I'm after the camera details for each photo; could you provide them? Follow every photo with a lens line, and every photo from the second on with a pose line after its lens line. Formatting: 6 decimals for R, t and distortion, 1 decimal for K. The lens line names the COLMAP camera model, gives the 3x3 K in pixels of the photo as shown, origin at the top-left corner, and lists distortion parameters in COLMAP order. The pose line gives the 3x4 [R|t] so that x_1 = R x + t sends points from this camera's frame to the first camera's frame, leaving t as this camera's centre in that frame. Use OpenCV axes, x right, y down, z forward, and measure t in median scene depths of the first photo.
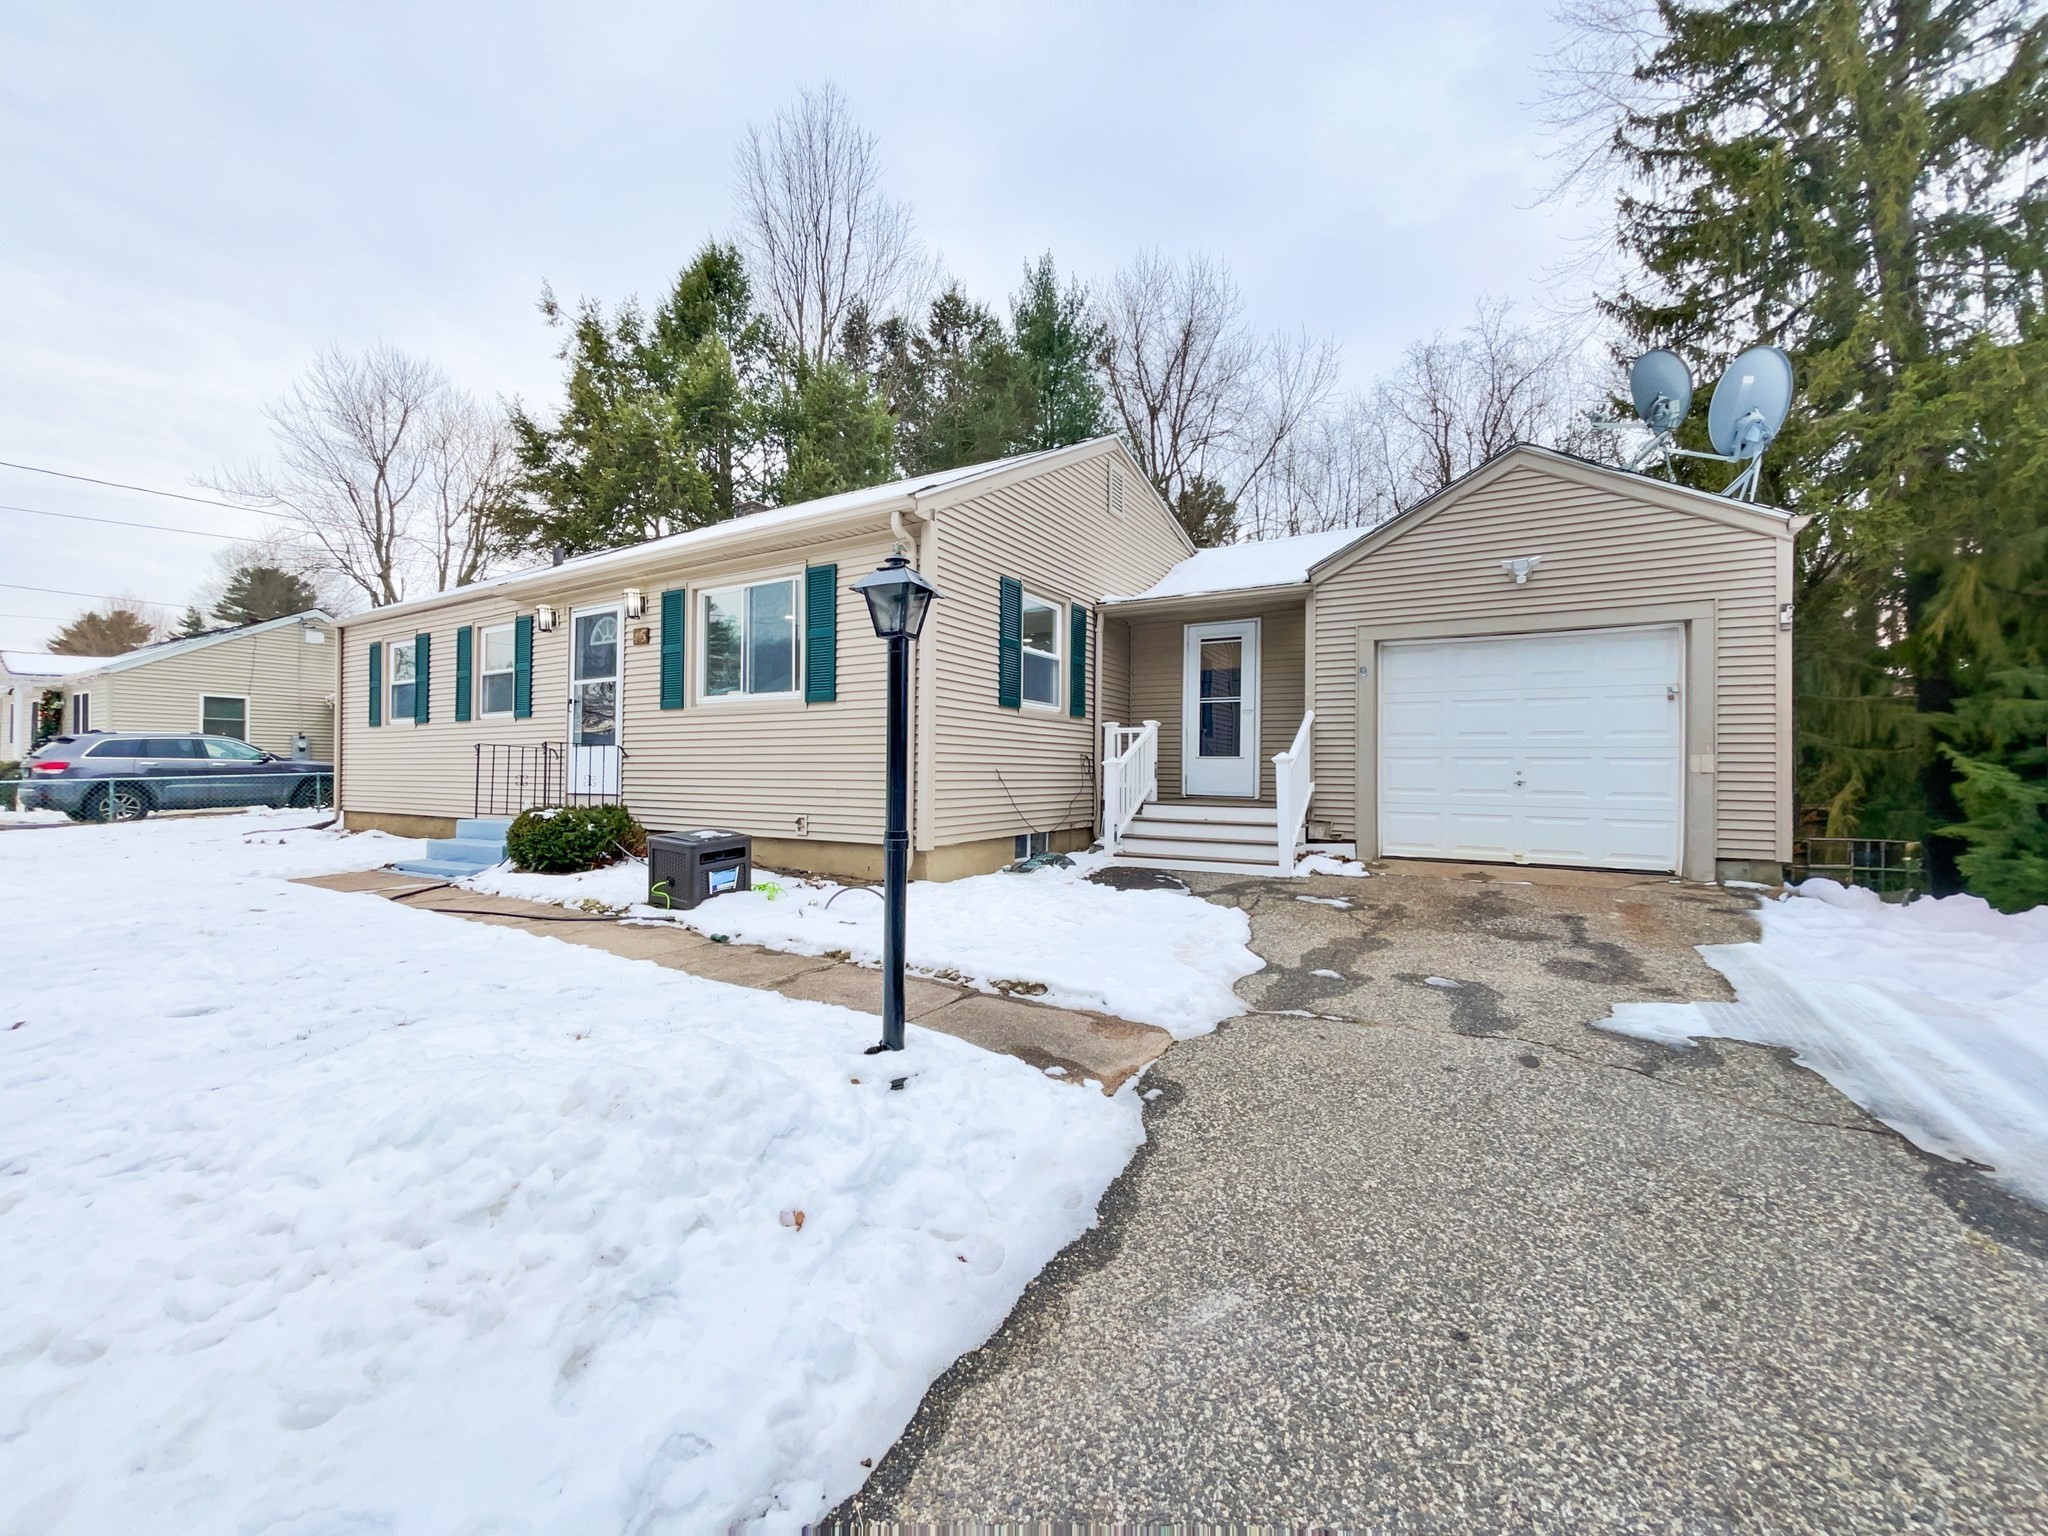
lens RADIAL K [[819.4, 0, 1016.2], [0, 819.4, 761.2], [0, 0, 1]] dist [-0.017354, 0.005997]
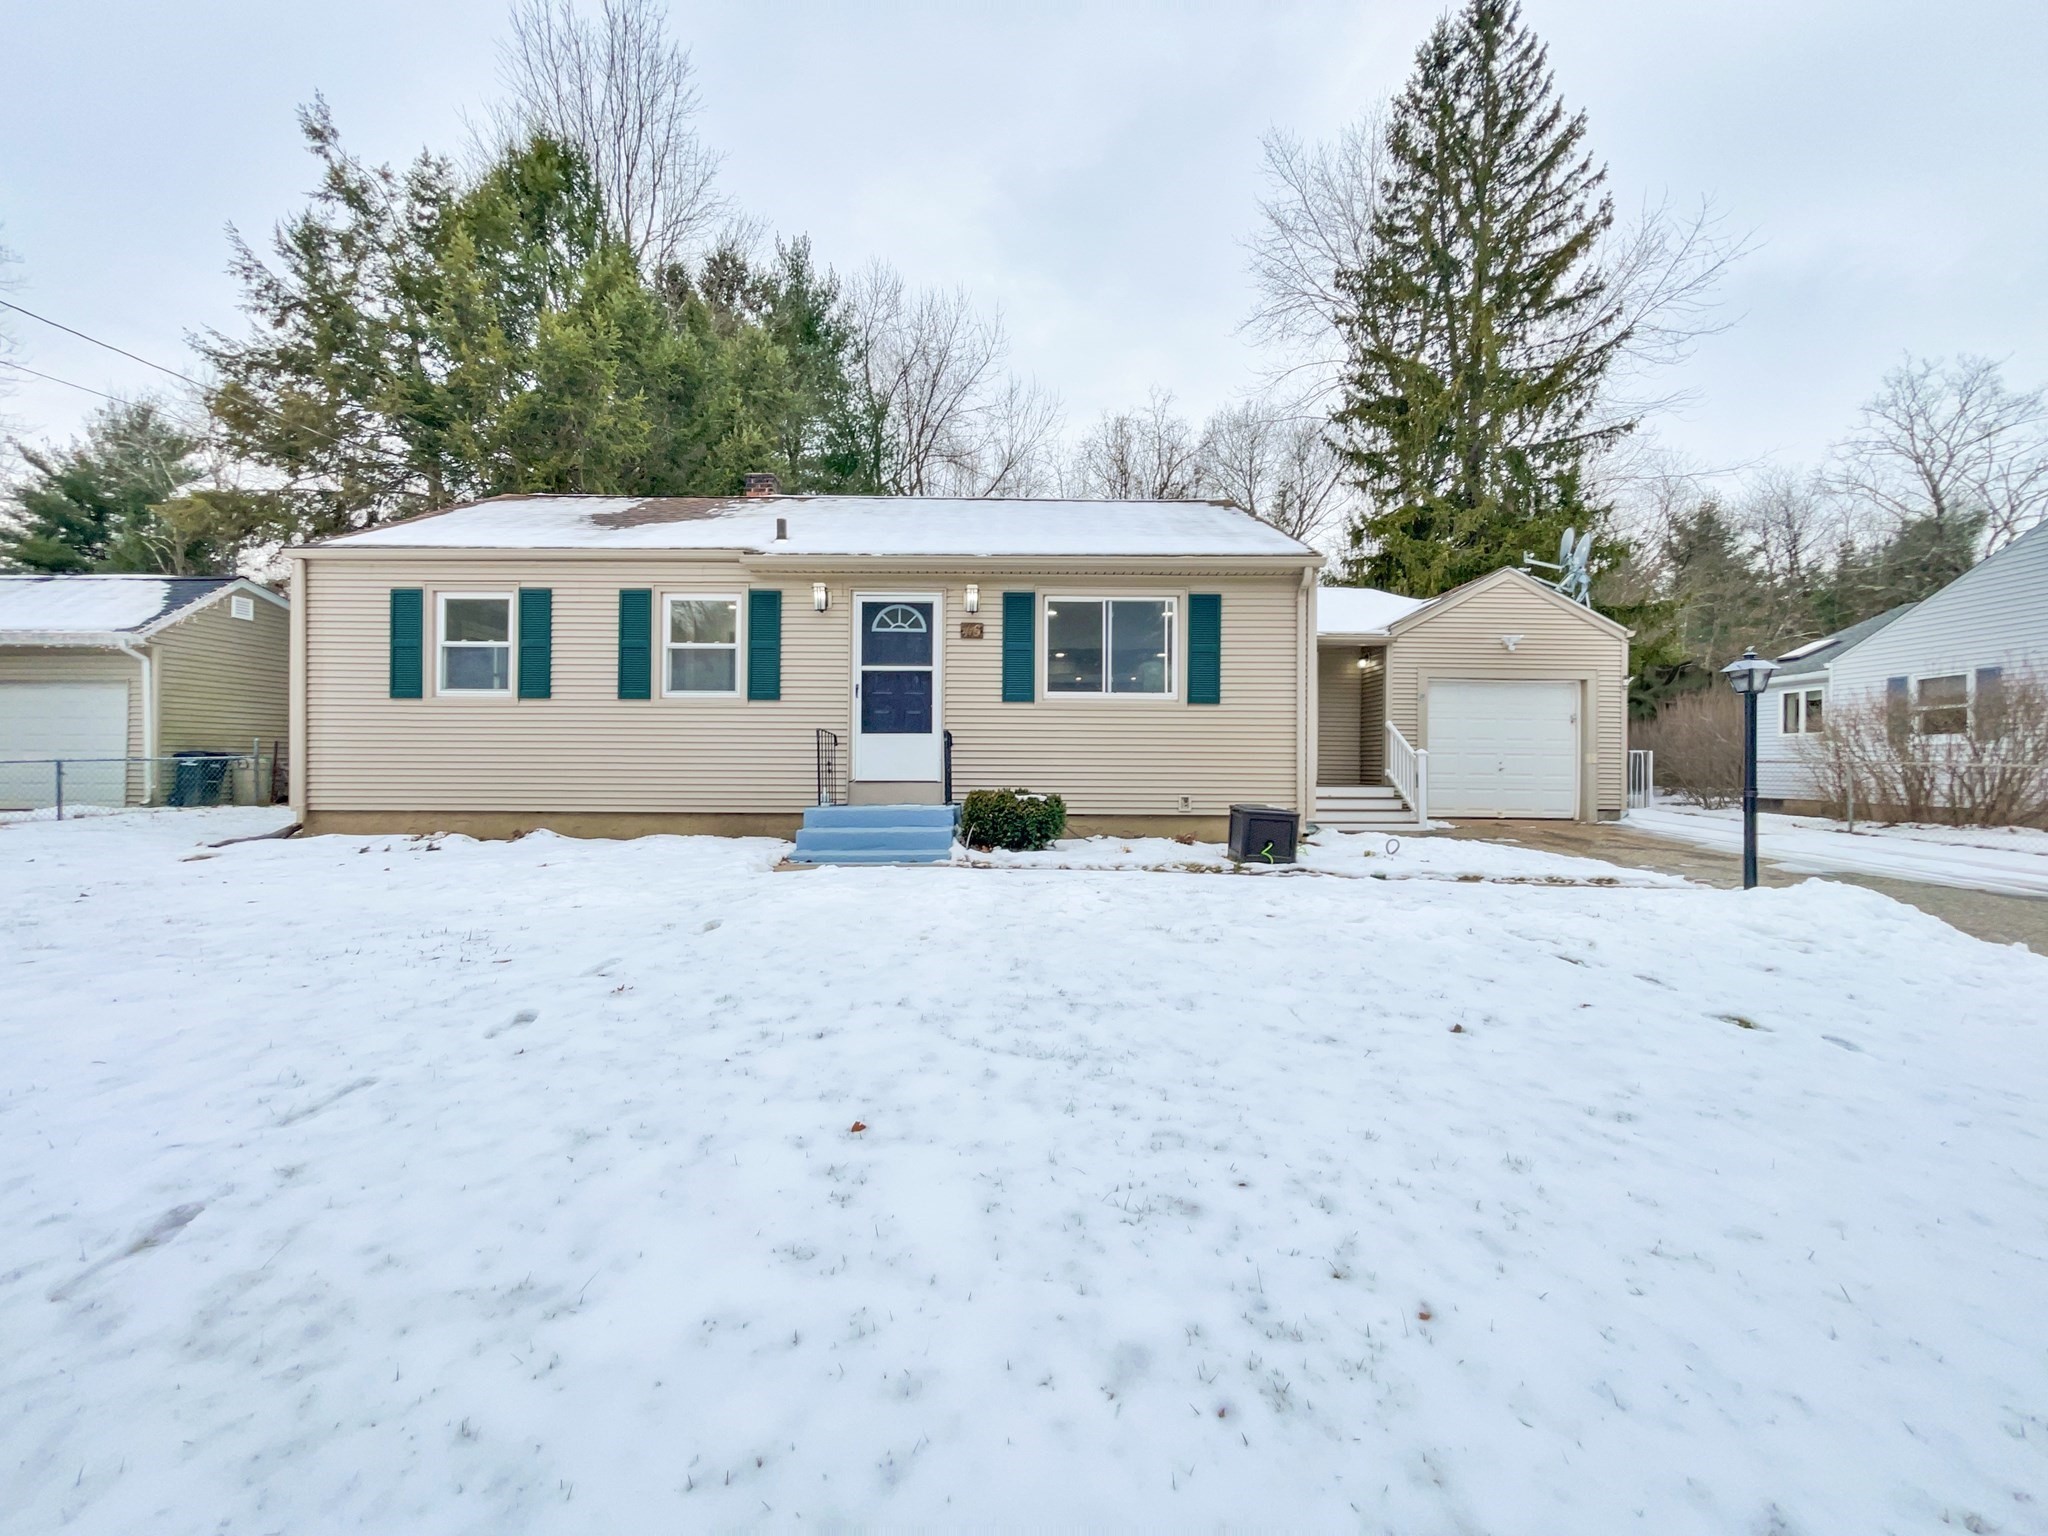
lens RADIAL K [[819.4, 0, 1016.2], [0, 819.4, 761.2], [0, 0, 1]] dist [-0.017354, 0.005997]
pose [[0.857763, 0.004612, 0.514025, -0.900786], [-0.009728, 0.999926, 0.007261, 0.006604], [-0.513954, -0.011228, 0.857744, 0.063507]]
